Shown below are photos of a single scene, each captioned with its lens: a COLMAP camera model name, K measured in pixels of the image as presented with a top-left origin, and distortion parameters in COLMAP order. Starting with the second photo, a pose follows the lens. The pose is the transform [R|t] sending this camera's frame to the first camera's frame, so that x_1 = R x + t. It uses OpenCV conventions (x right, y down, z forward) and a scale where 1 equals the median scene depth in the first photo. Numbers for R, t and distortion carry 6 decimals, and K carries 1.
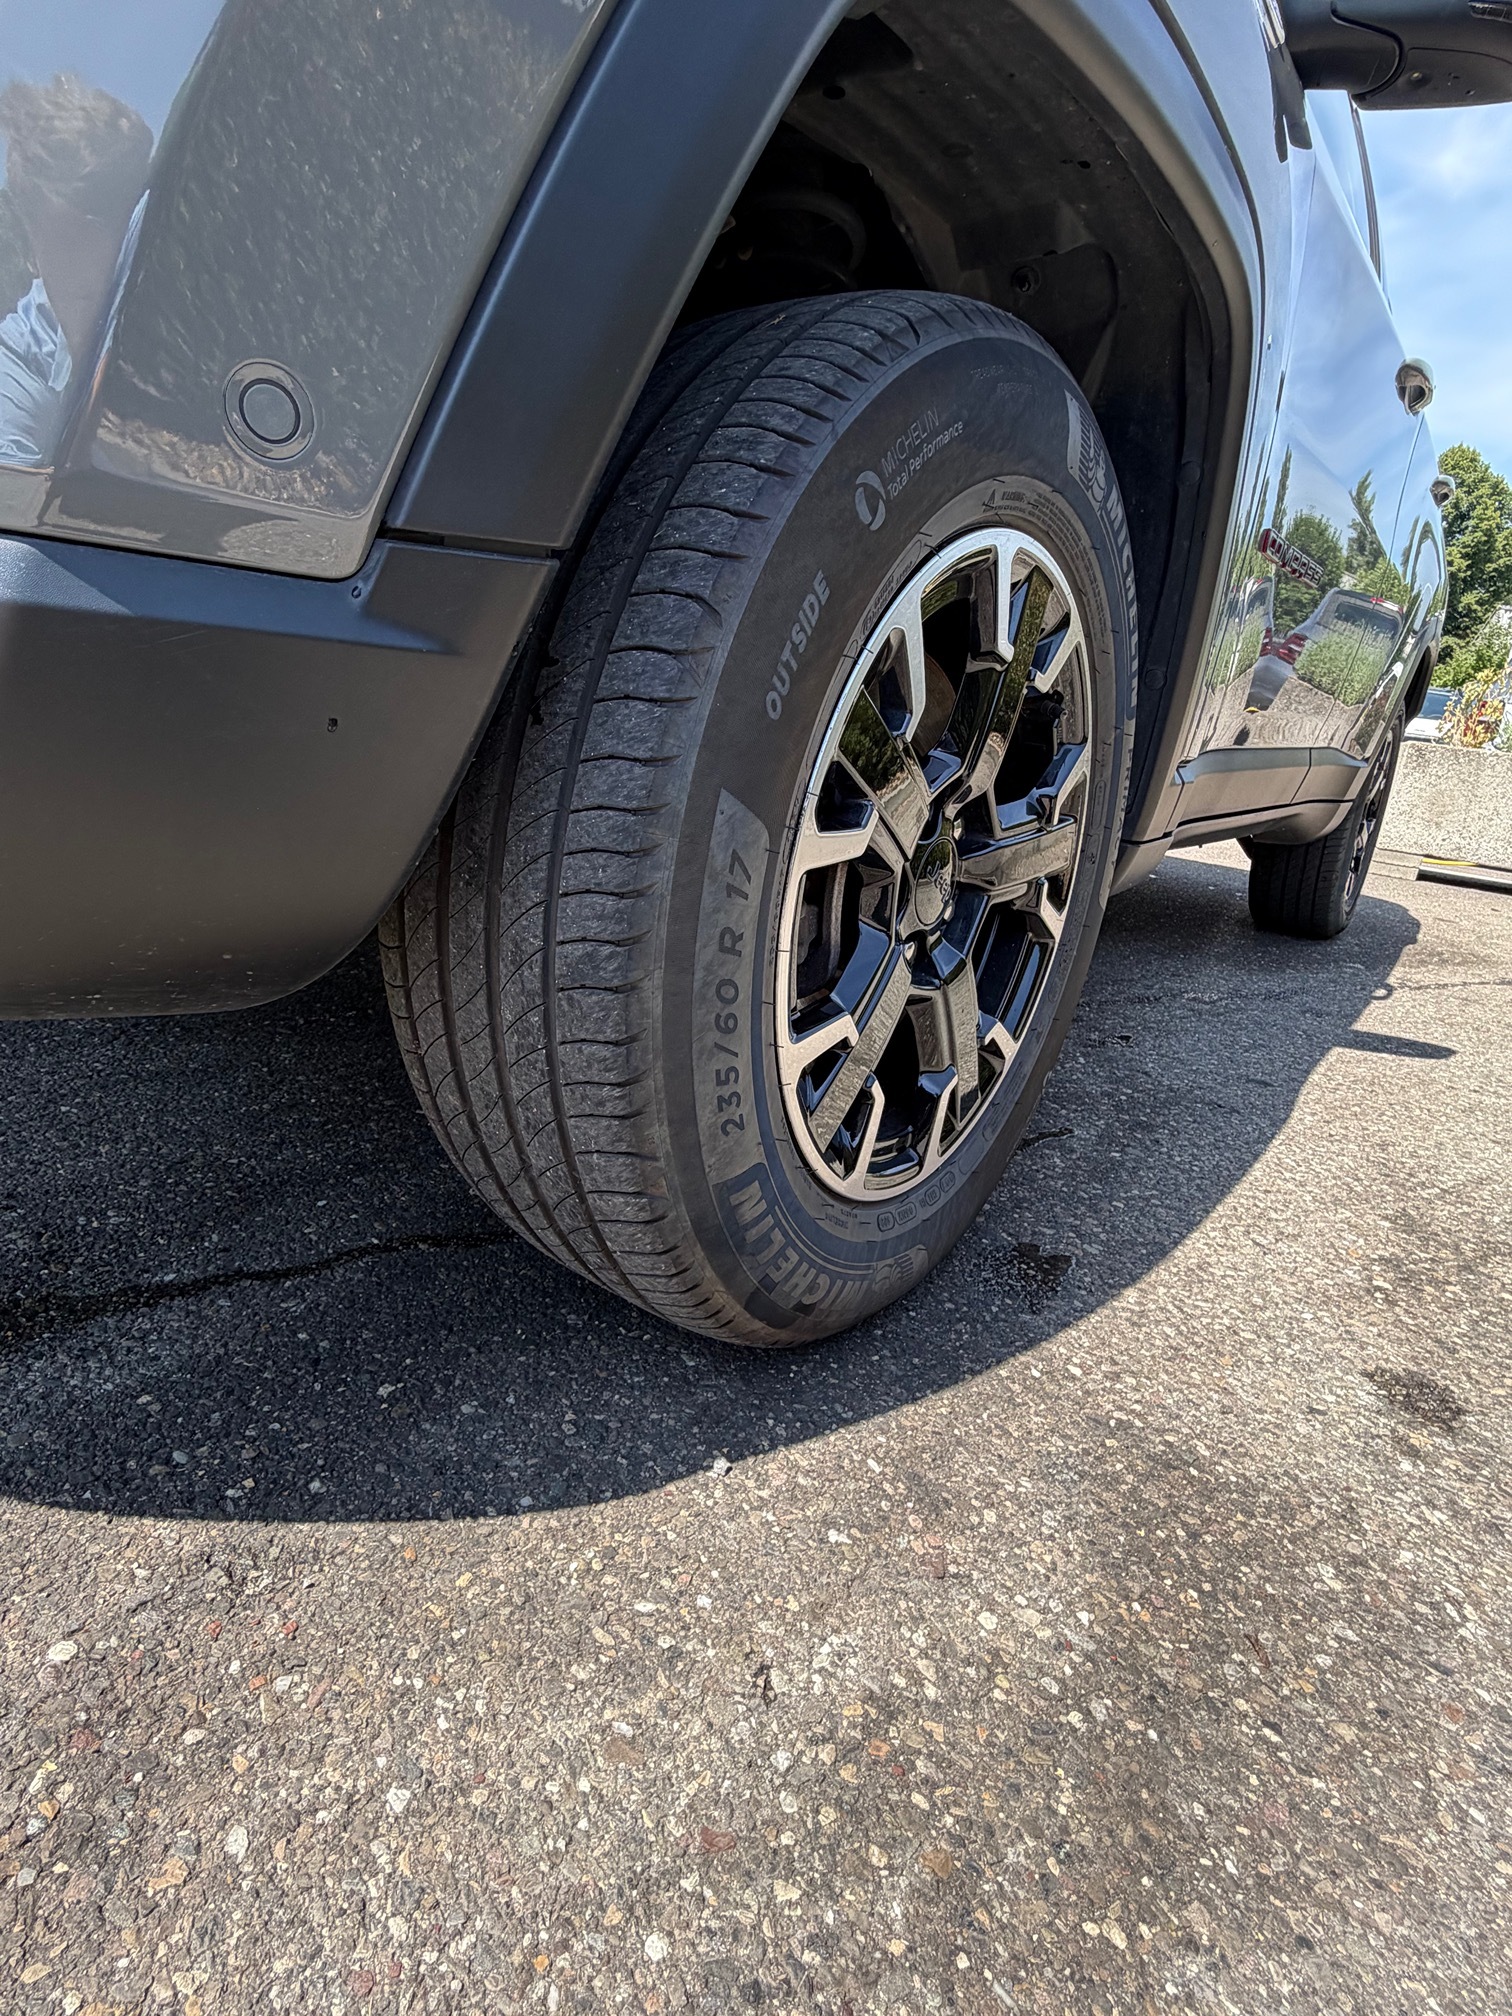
lens RADIAL K [[1023.6, 0, 750.6], [0, 1023.6, 1005.0], [0, 0, 1]] dist [-0.002768, 0.001022]
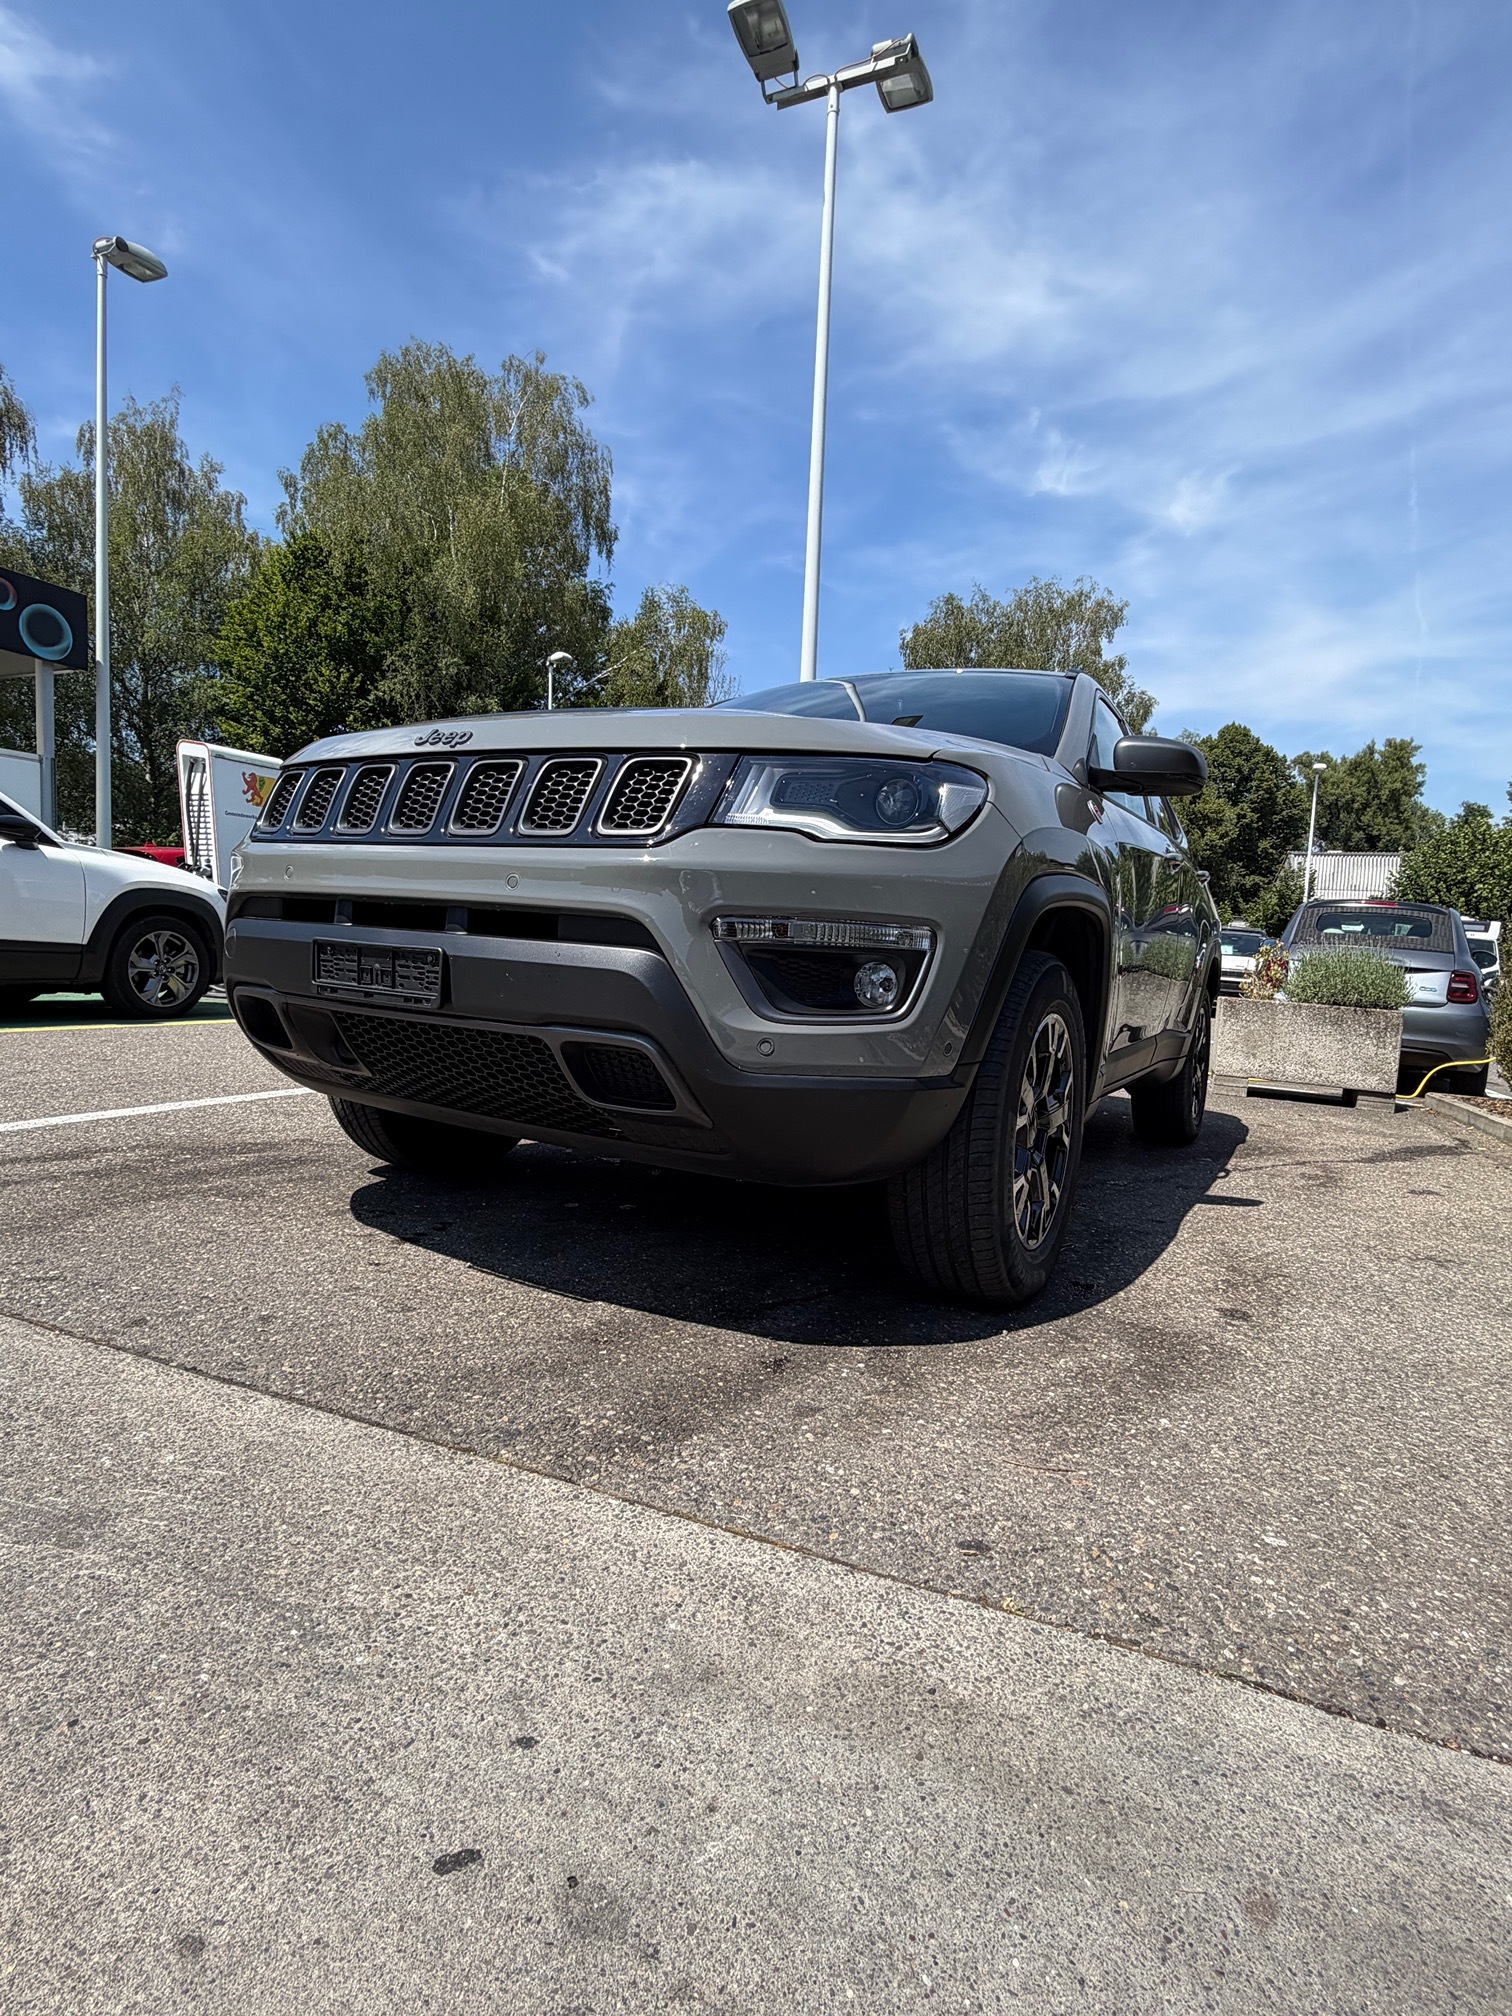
lens RADIAL K [[1023.7, 0, 757.2], [0, 1023.7, 1013.9], [0, 0, 1]] dist [-0.004028, 0.002232]
pose [[0.991891, -0.055306, 0.114425, -0.762951], [0.079911, 0.971504, -0.223145, 0.119365], [-0.098823, 0.230479, 0.968046, -1.485056]]
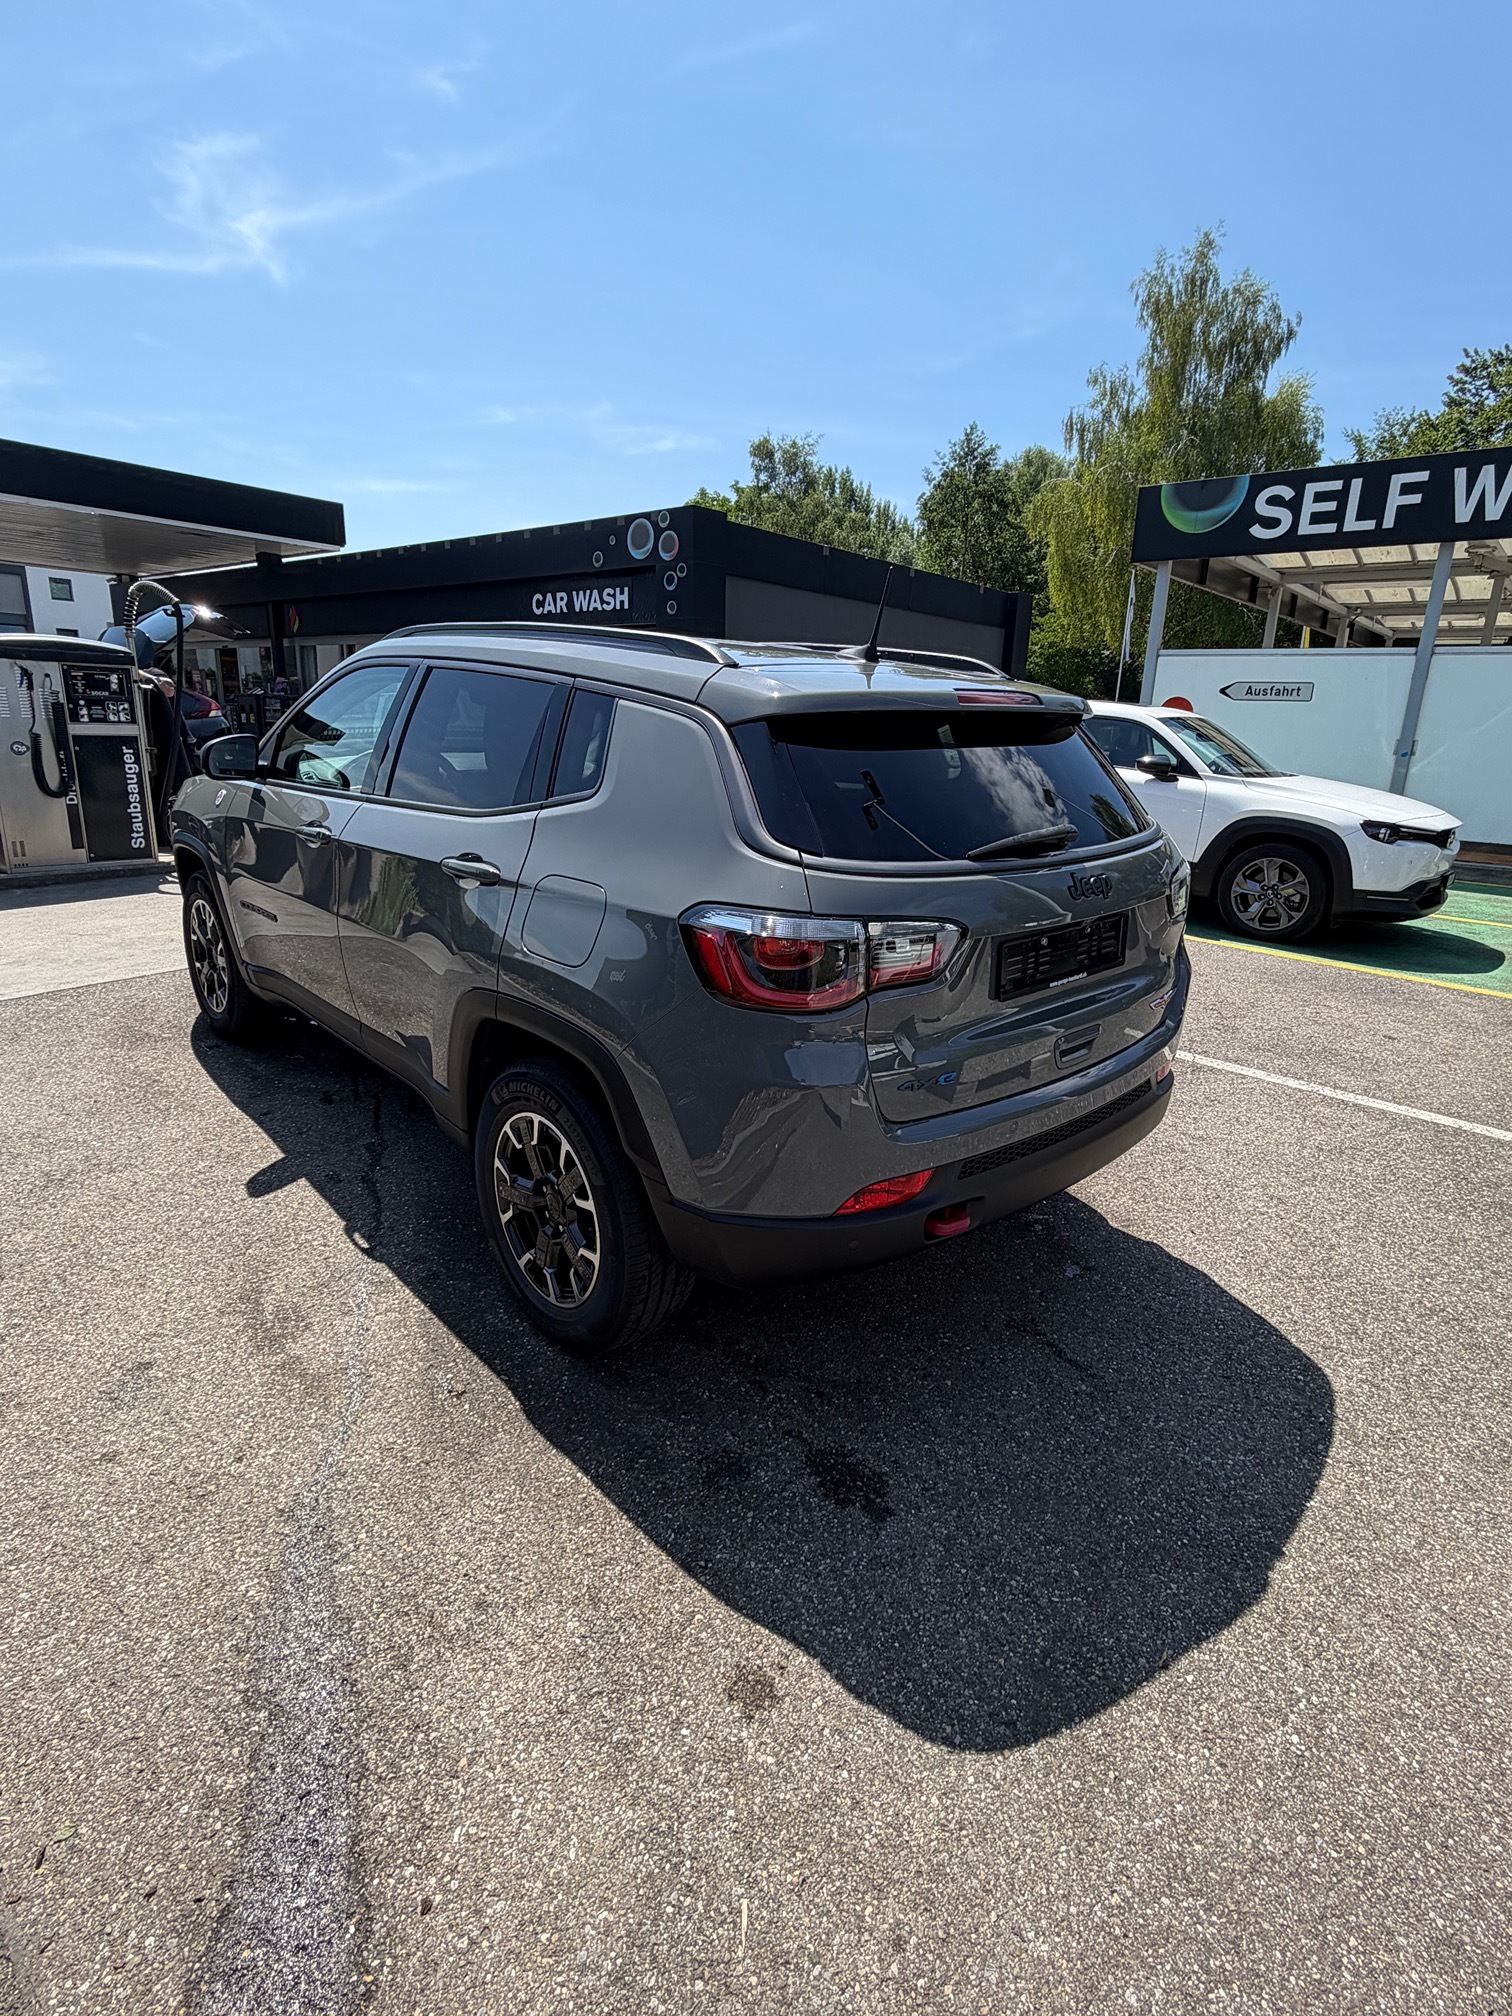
lens RADIAL K [[1023.2, 0, 756.0], [0, 1023.2, 1008.0], [0, 0, 1]] dist [-0.001439, 0.001169]
pose [[-0.191434, 0.182375, -0.964413, 4.592311], [-0.353182, 0.903968, 0.241050, -2.046369], [0.915759, 0.386758, -0.108639, 3.984014]]
